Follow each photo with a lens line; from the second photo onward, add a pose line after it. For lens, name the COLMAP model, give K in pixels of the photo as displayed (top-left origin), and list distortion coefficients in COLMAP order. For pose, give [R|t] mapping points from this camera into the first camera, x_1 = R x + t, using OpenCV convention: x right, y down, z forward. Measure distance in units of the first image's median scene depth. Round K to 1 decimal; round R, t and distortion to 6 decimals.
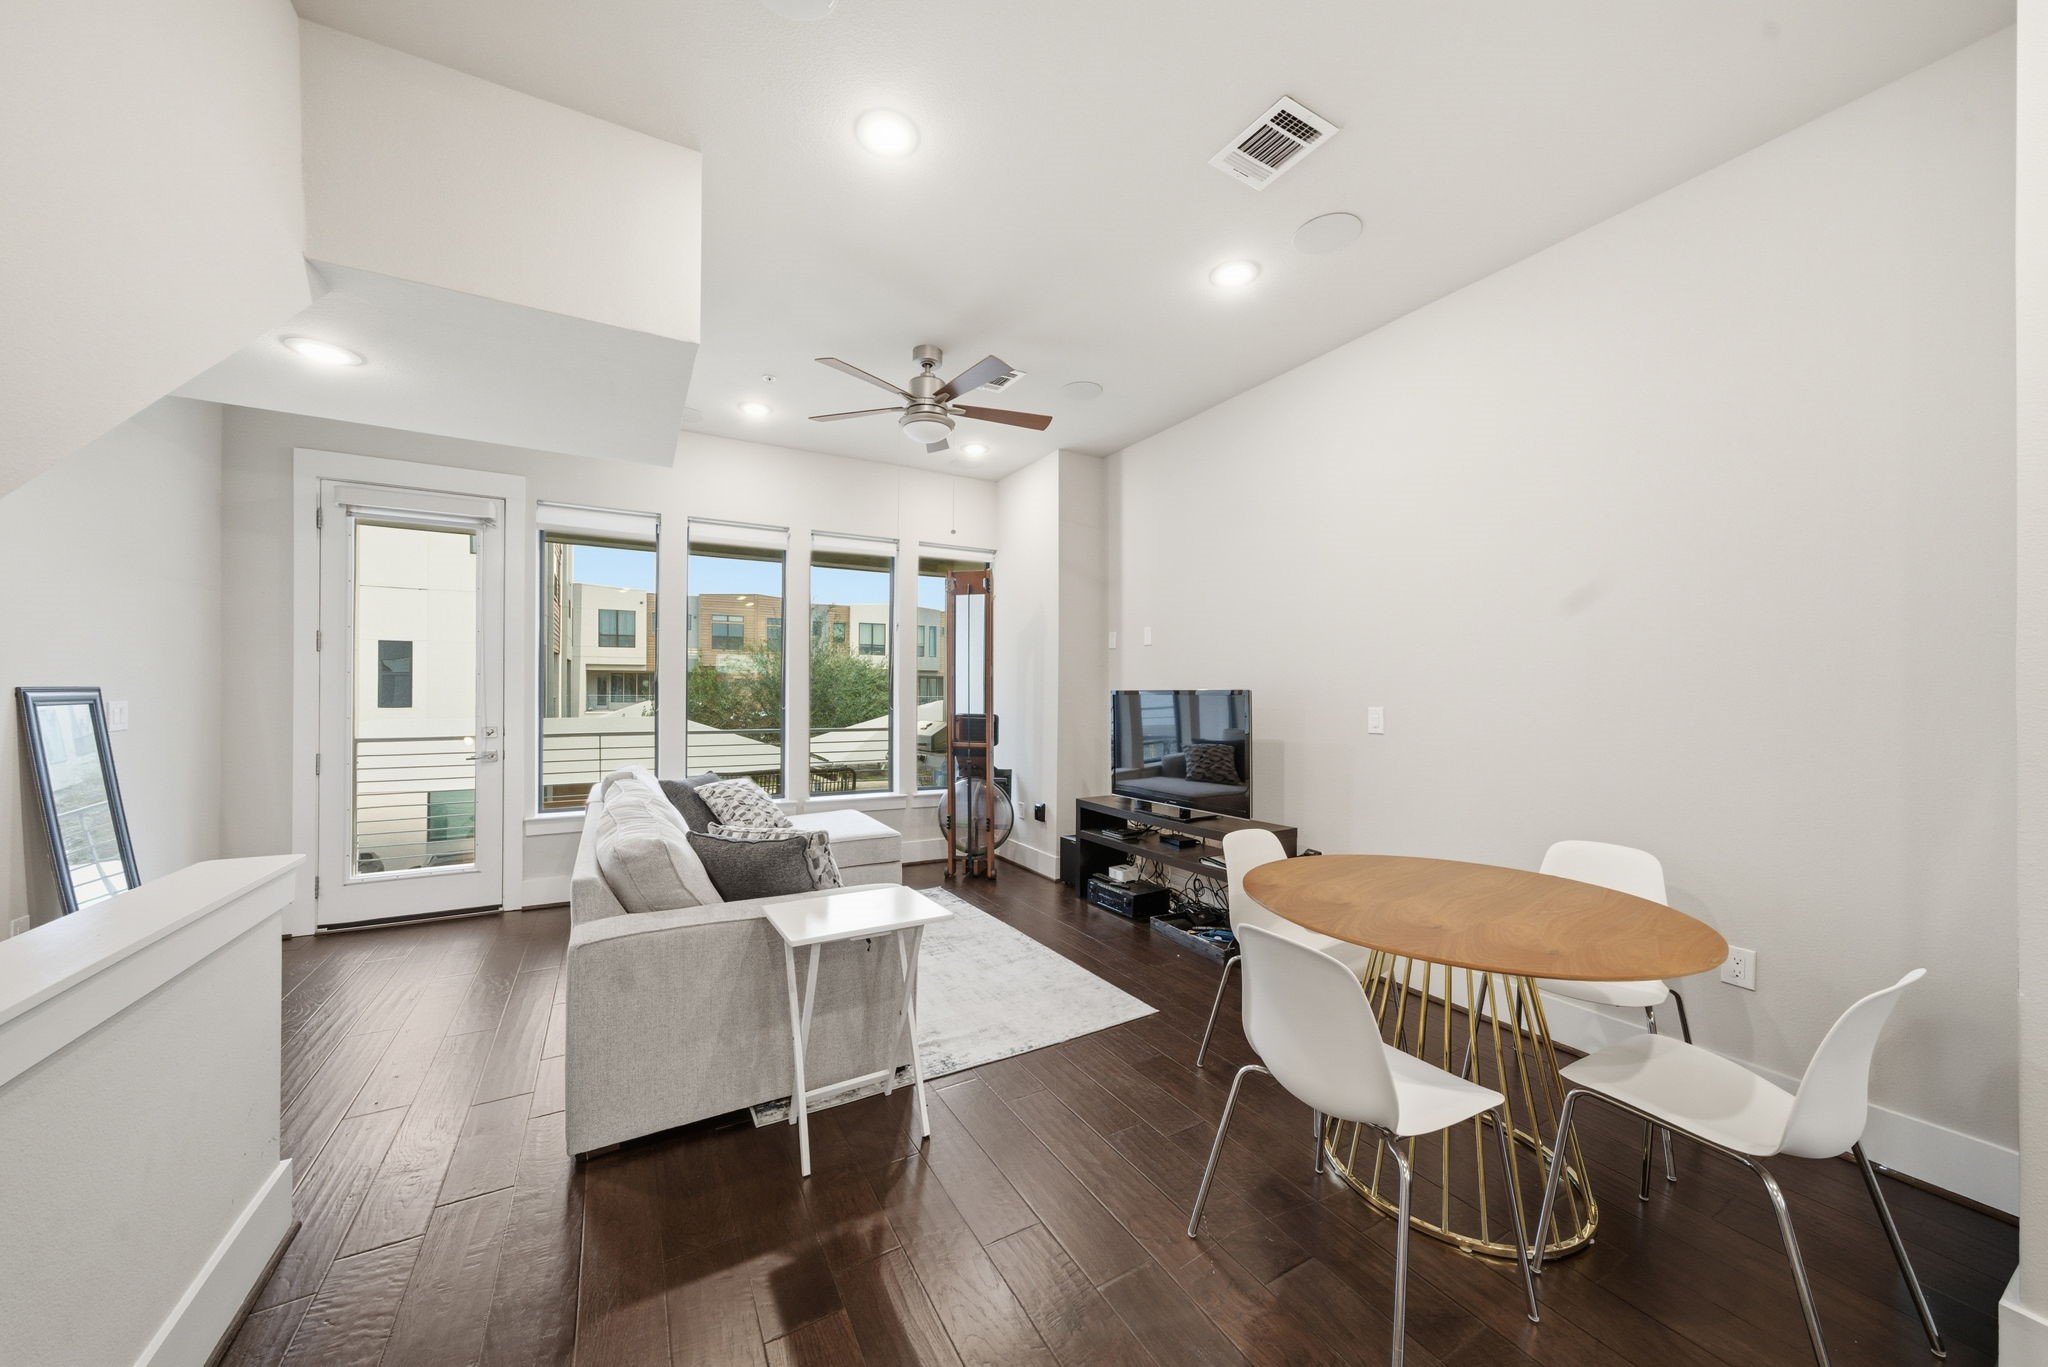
lens RADIAL K [[719.3, 0, 1016.0], [0, 719.3, 693.1], [0, 0, 1]] dist [-0.001767, 0.000291]
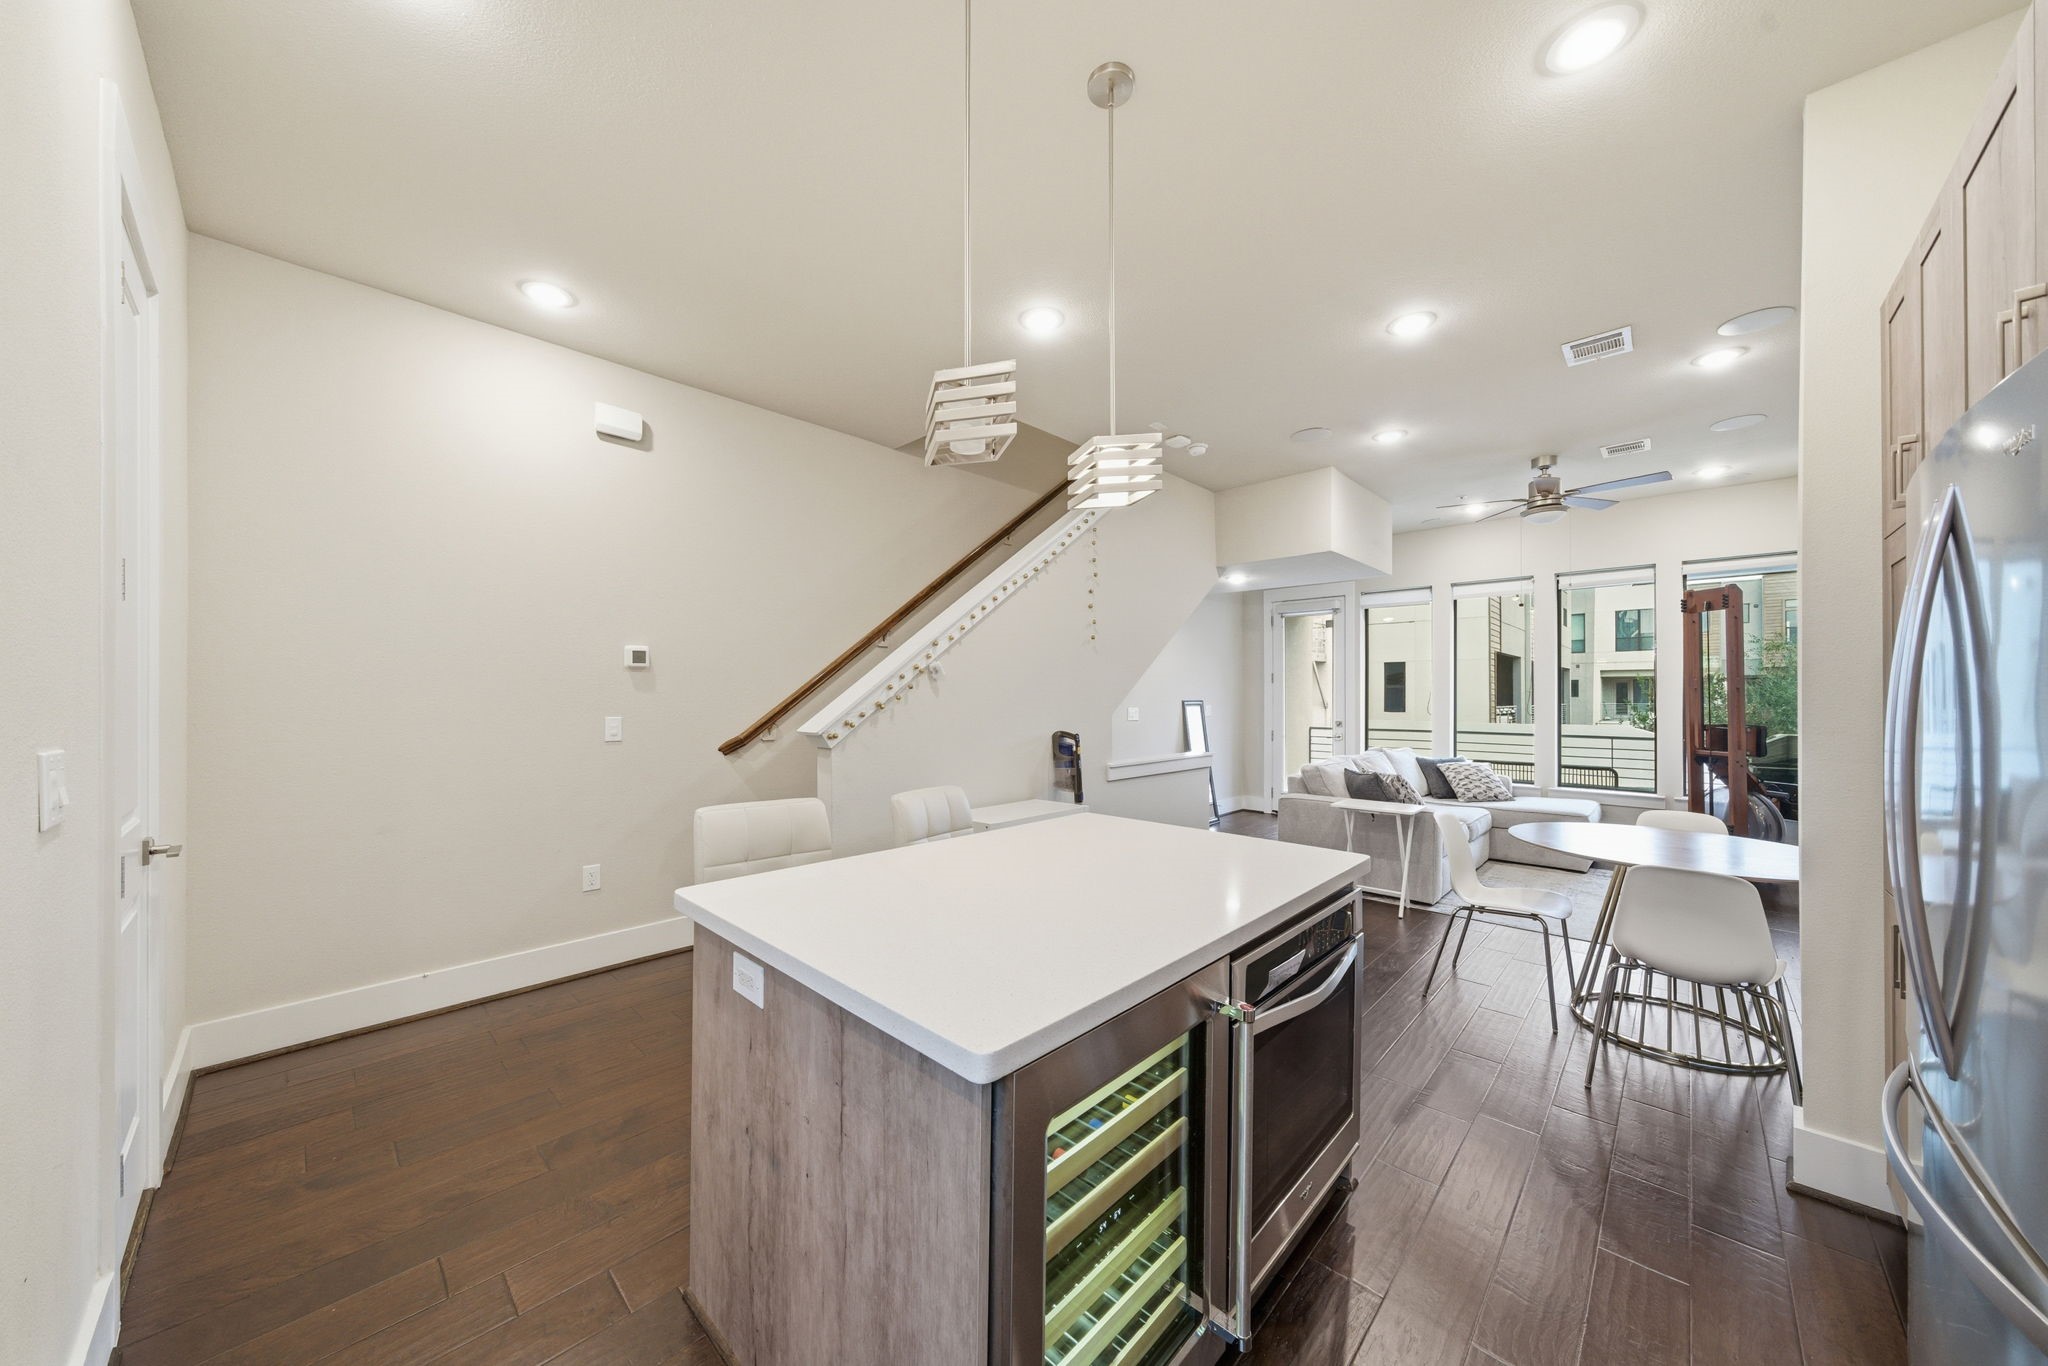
lens RADIAL K [[719.3, 0, 1016.0], [0, 719.3, 692.6], [0, 0, 1]] dist [-0.001767, 0.000291]
pose [[0.298767, -0.009838, -0.954275, 0.861802], [-0.000215, 0.999946, -0.010376, -0.005903], [0.954326, 0.003305, 0.298749, -0.385087]]
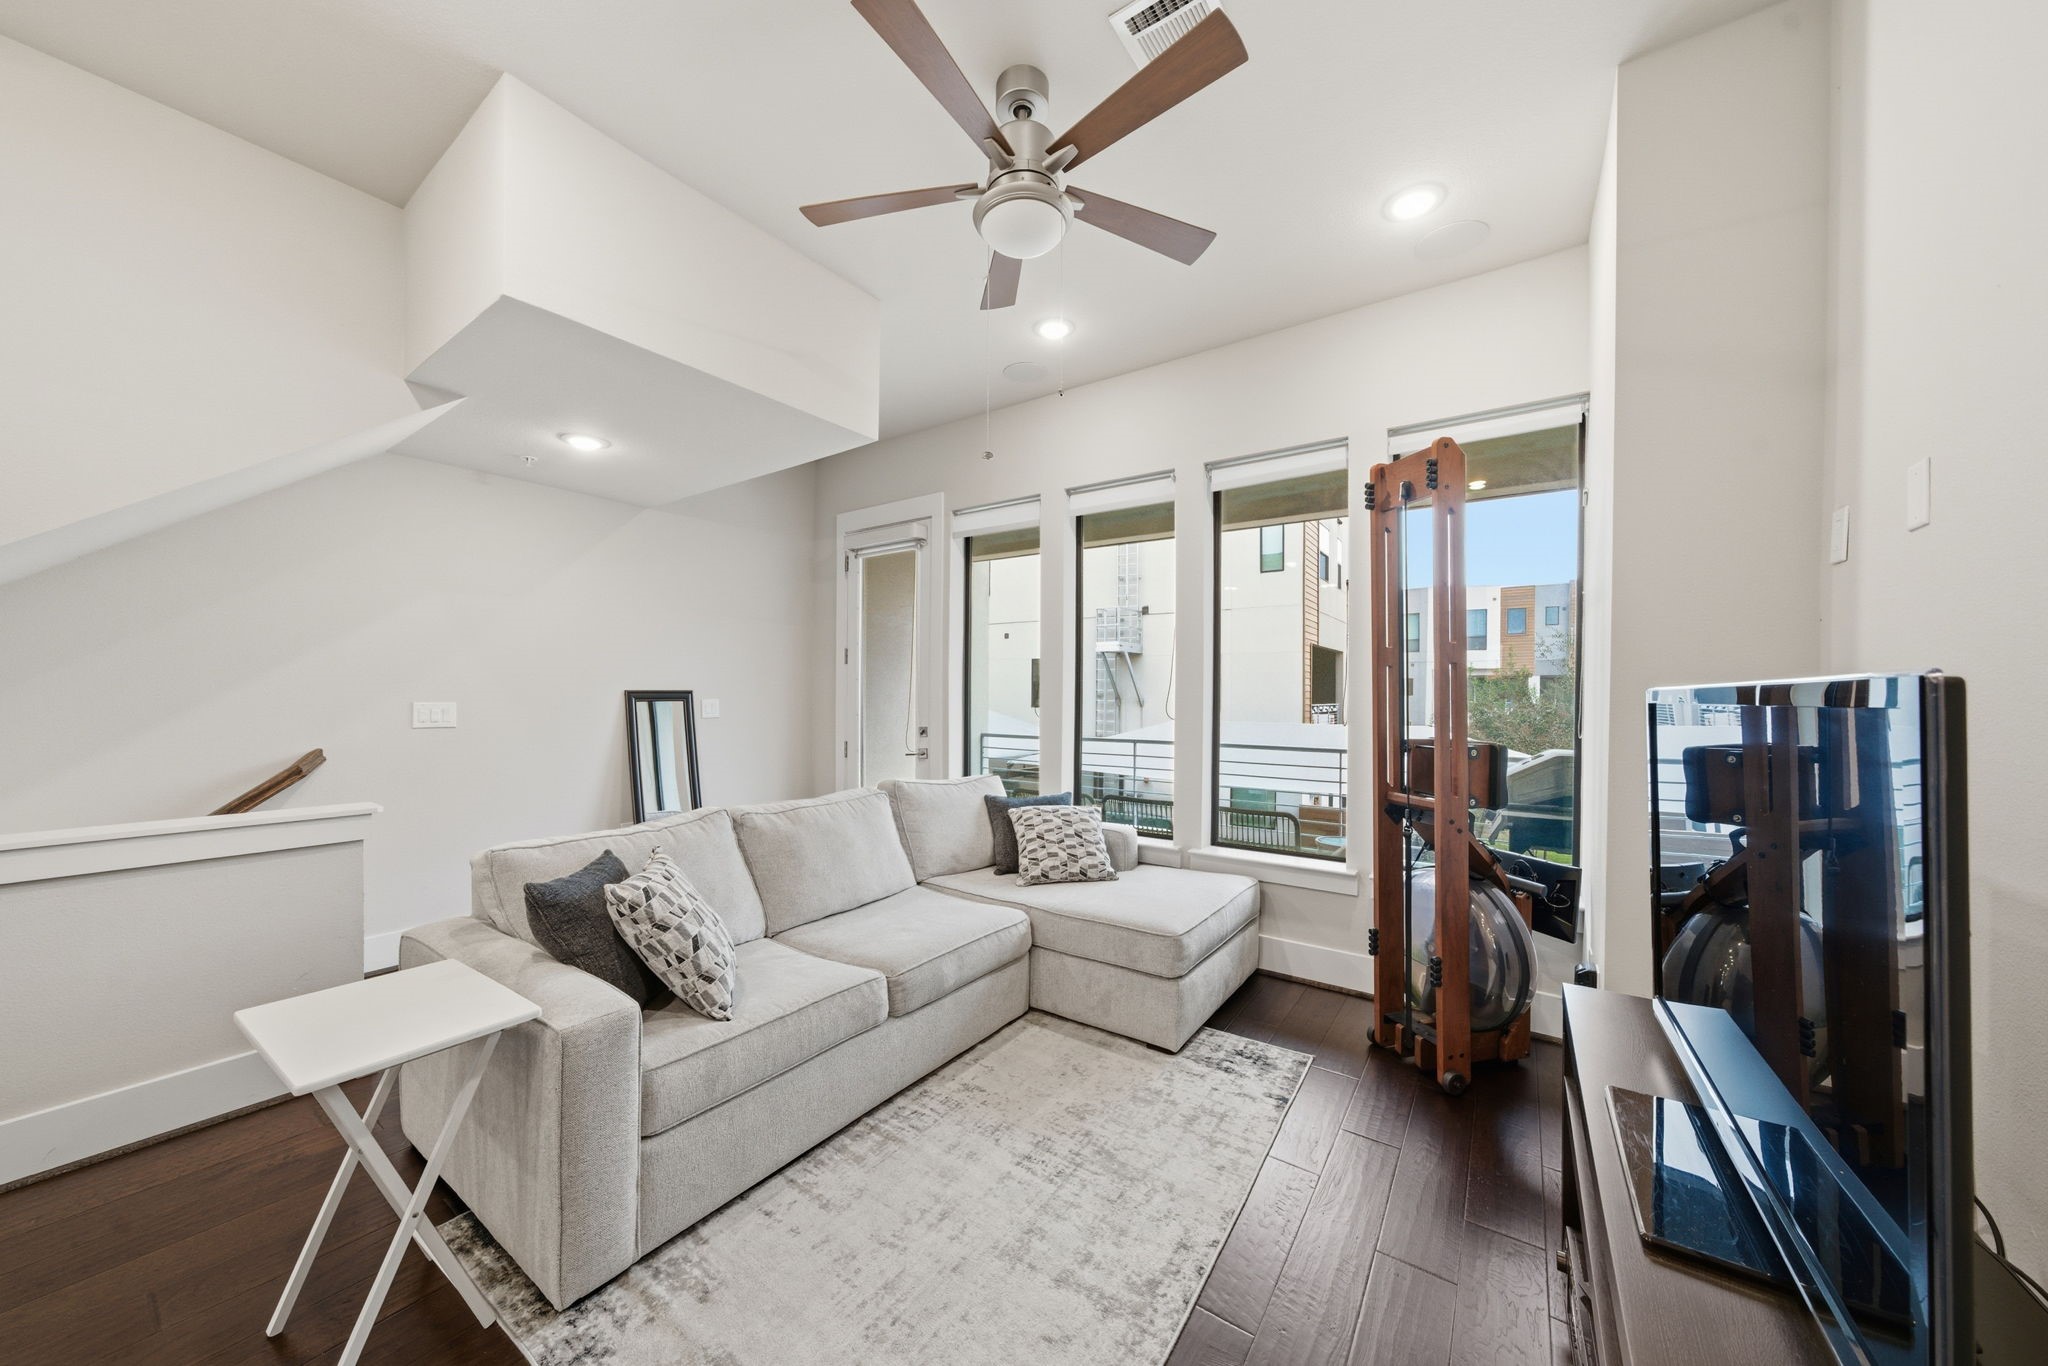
lens RADIAL K [[719.3, 0, 1016.0], [0, 719.3, 692.6], [0, 0, 1]] dist [-0.001767, 0.000291]
pose [[0.434236, -0.006092, -0.900778, 0.358442], [-0.002932, 0.999962, -0.008176, 0.005590], [0.900794, 0.006191, 0.434202, 0.710321]]
